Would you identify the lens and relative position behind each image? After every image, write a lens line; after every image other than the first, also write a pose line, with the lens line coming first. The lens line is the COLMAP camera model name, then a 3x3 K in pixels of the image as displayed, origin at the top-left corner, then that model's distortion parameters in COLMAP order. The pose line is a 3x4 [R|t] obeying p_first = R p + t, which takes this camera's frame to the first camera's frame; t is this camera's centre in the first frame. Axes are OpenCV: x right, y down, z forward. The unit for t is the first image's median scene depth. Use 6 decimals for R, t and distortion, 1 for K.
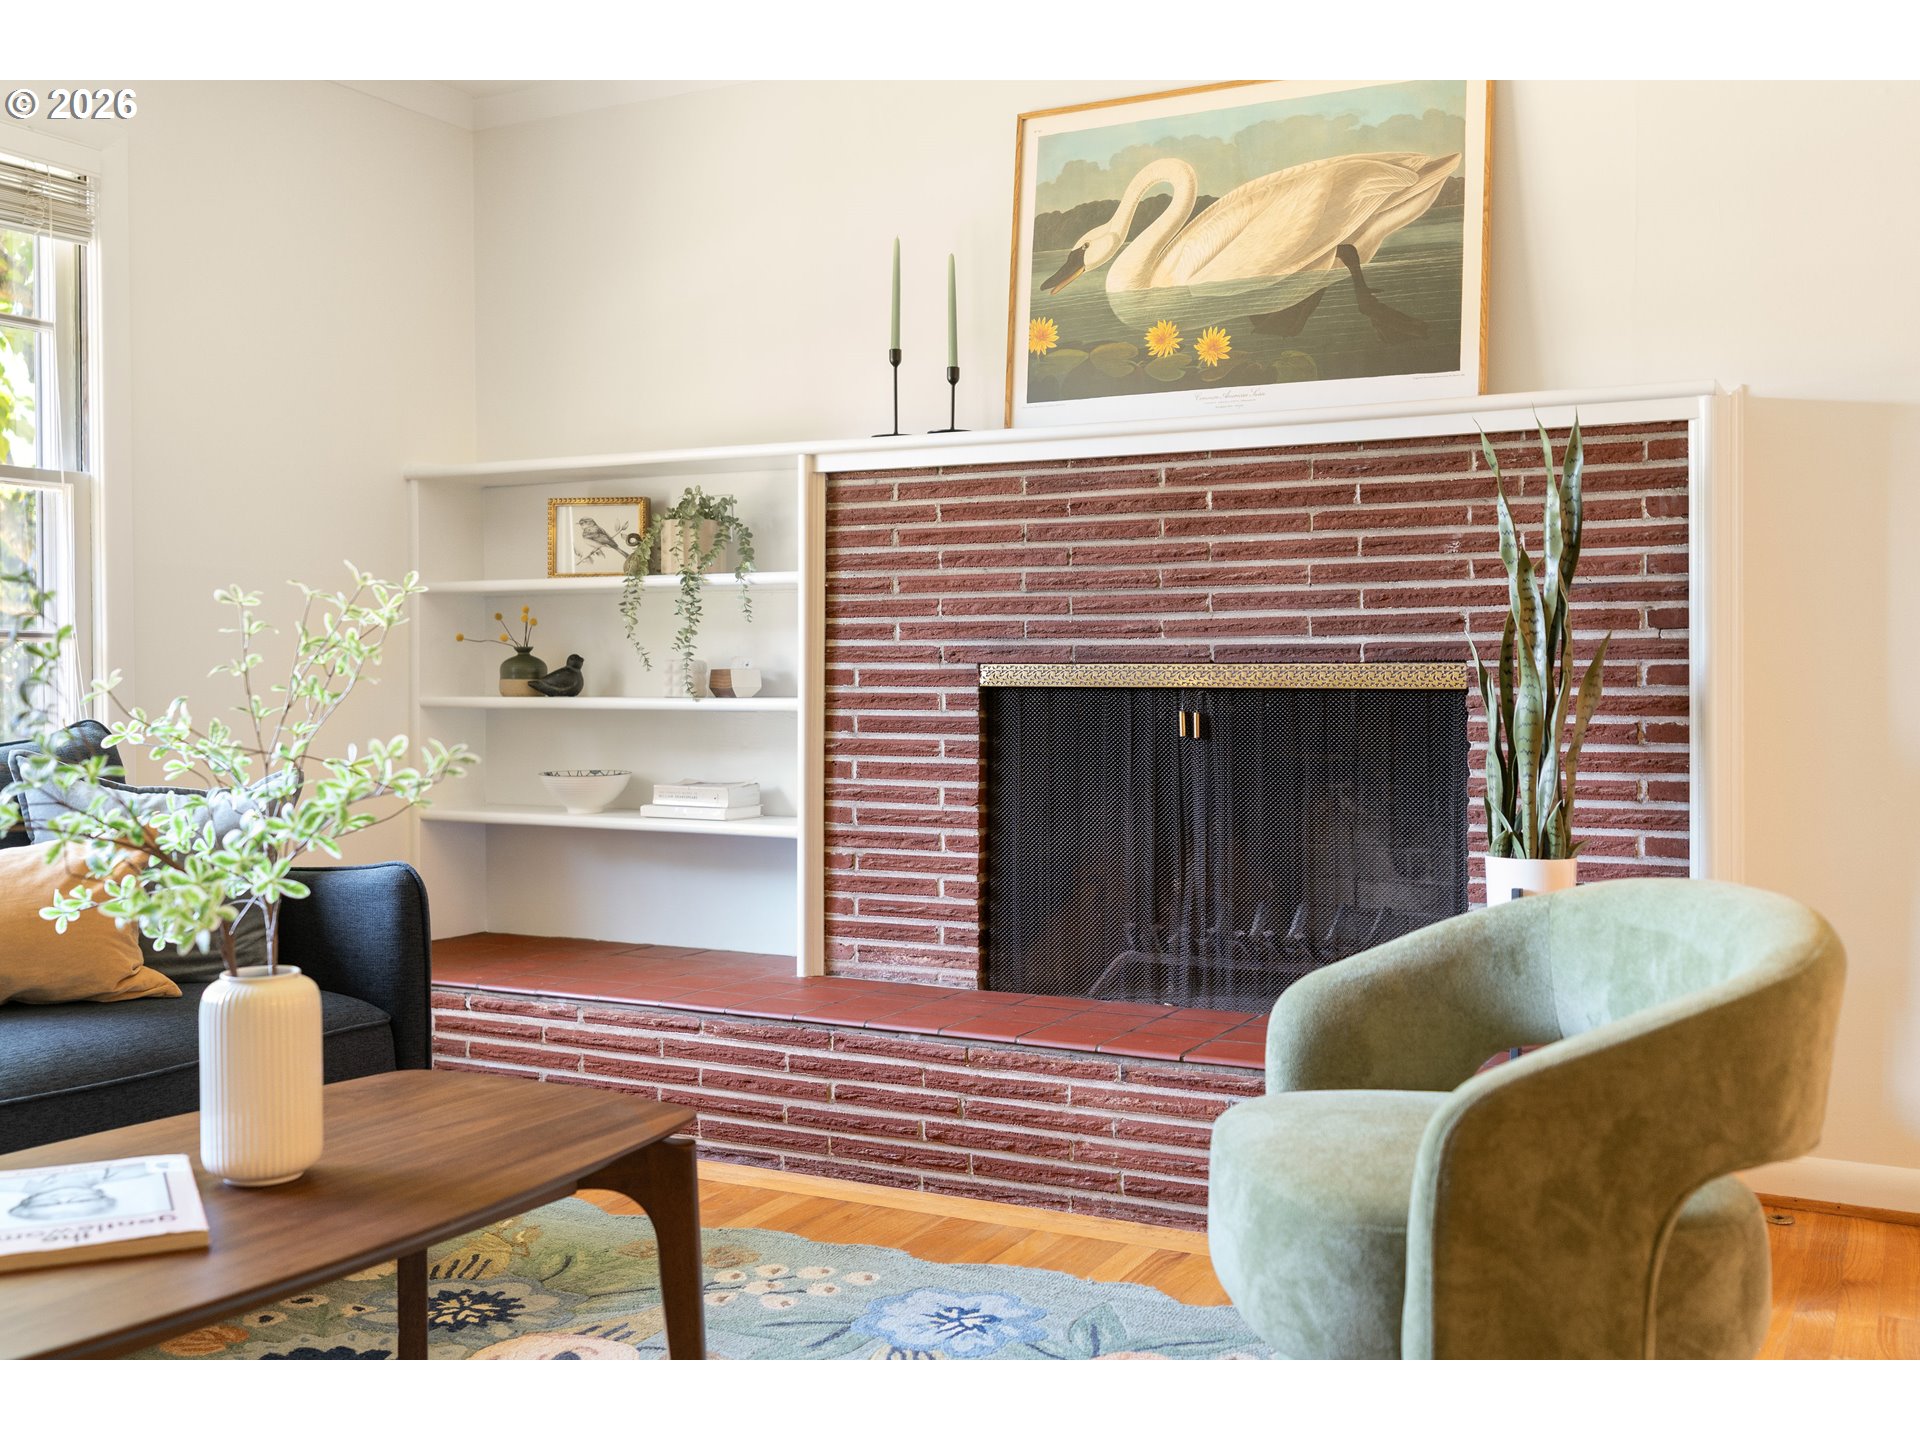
lens RADIAL K [[1886.6, 0, 960.6], [0, 1886.6, 713.2], [0, 0, 1]] dist [0.014340, 0.000000]
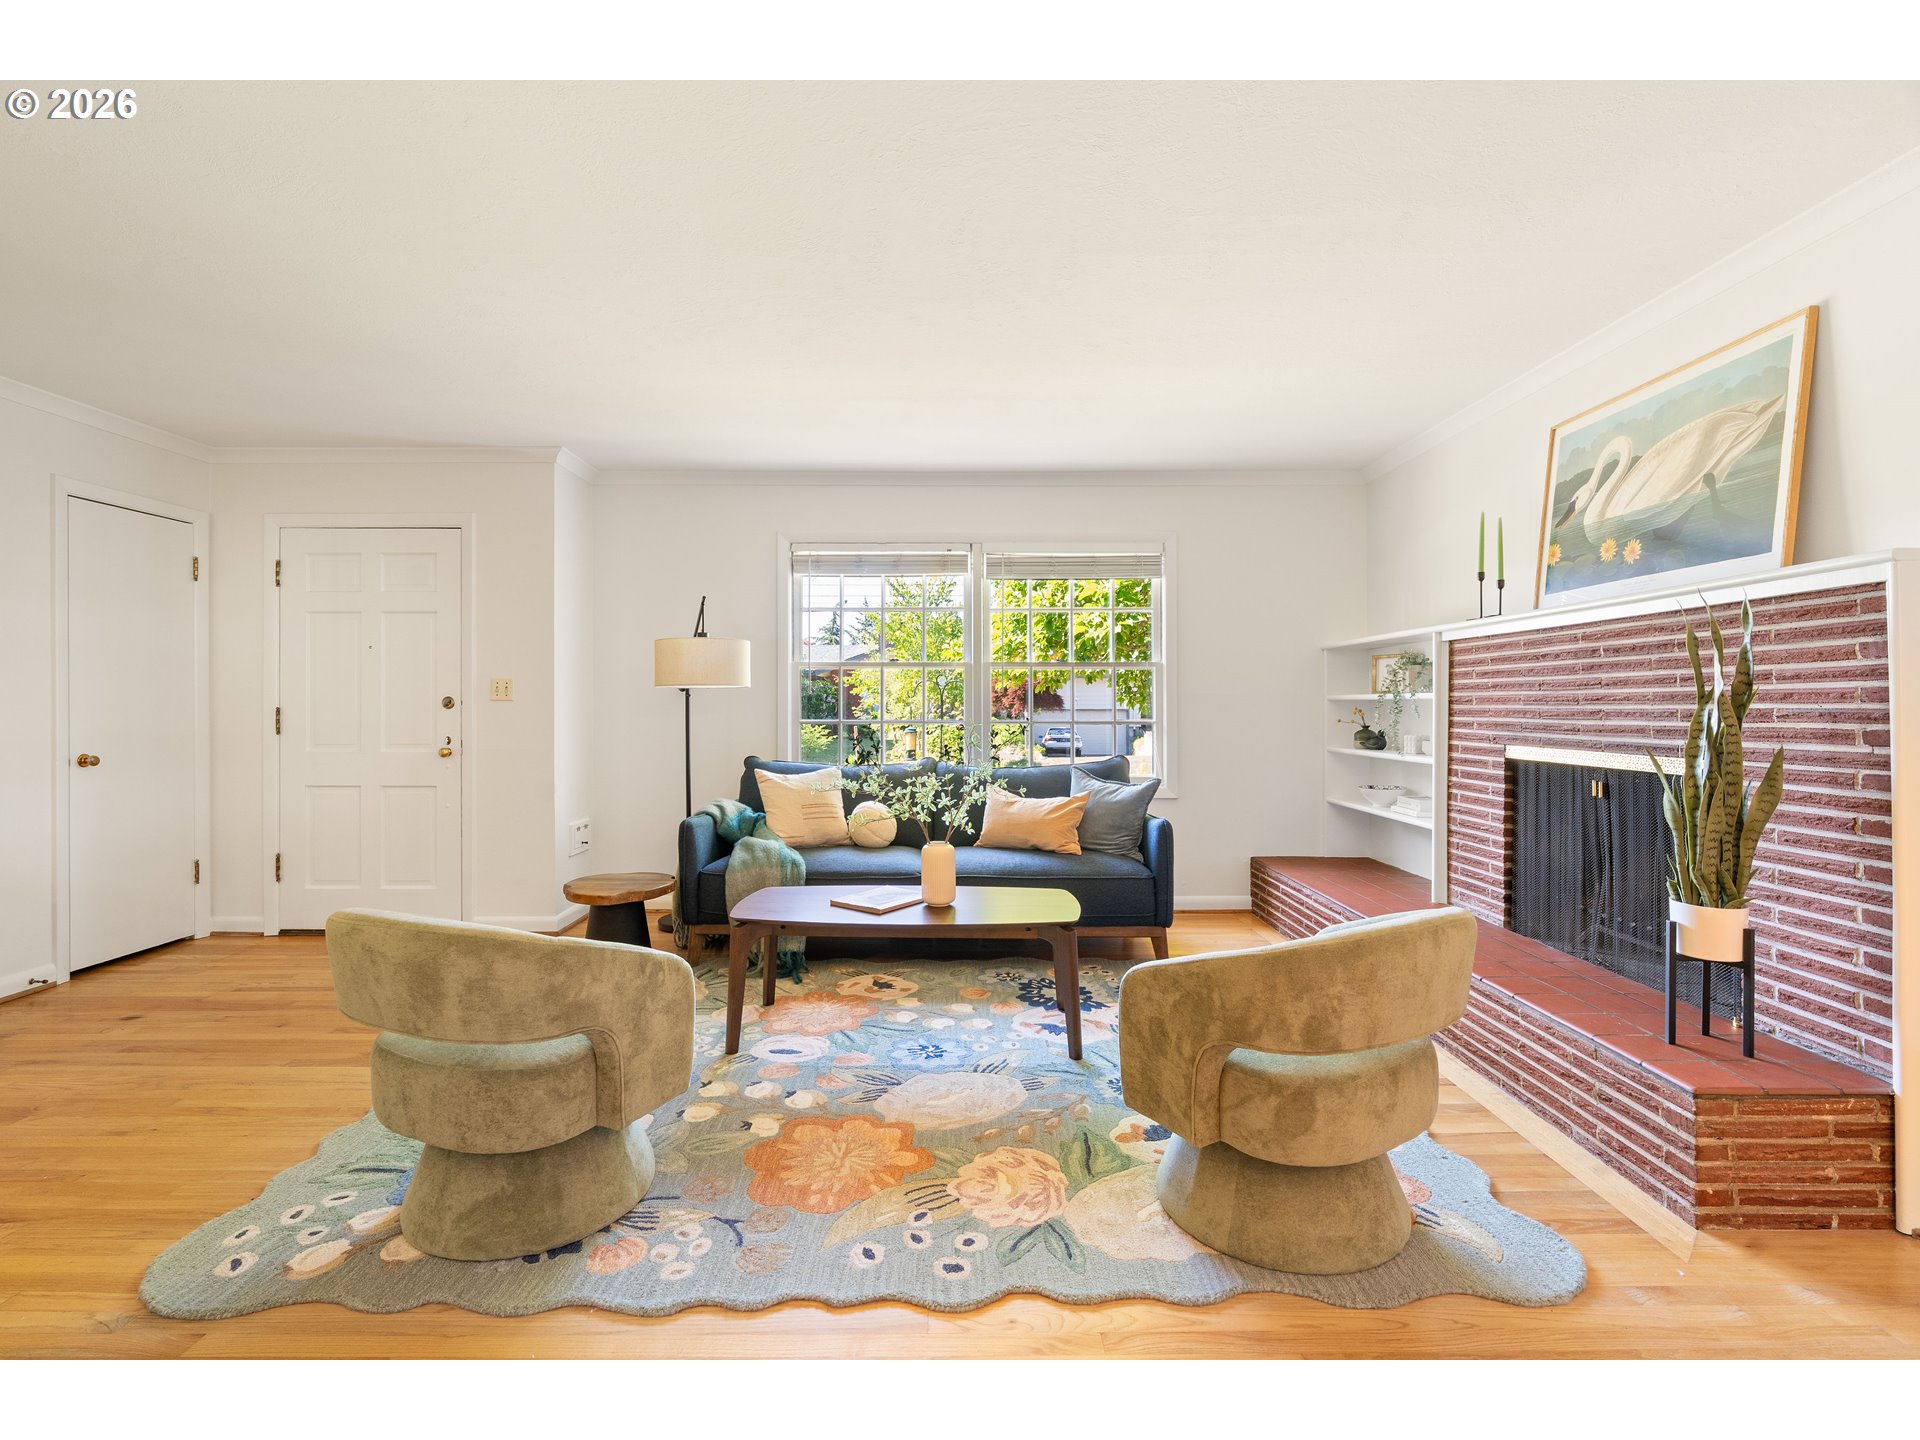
lens RADIAL K [[892.1, 0, 958.4], [0, 892.1, 715.9], [0, 0, 1]] dist [0.001635, 0.000336]
pose [[0.462766, 0.009813, -0.886426, 0.542373], [-0.016862, 0.999855, 0.002266, -0.048832], [0.886320, 0.013899, 0.462864, 0.155009]]
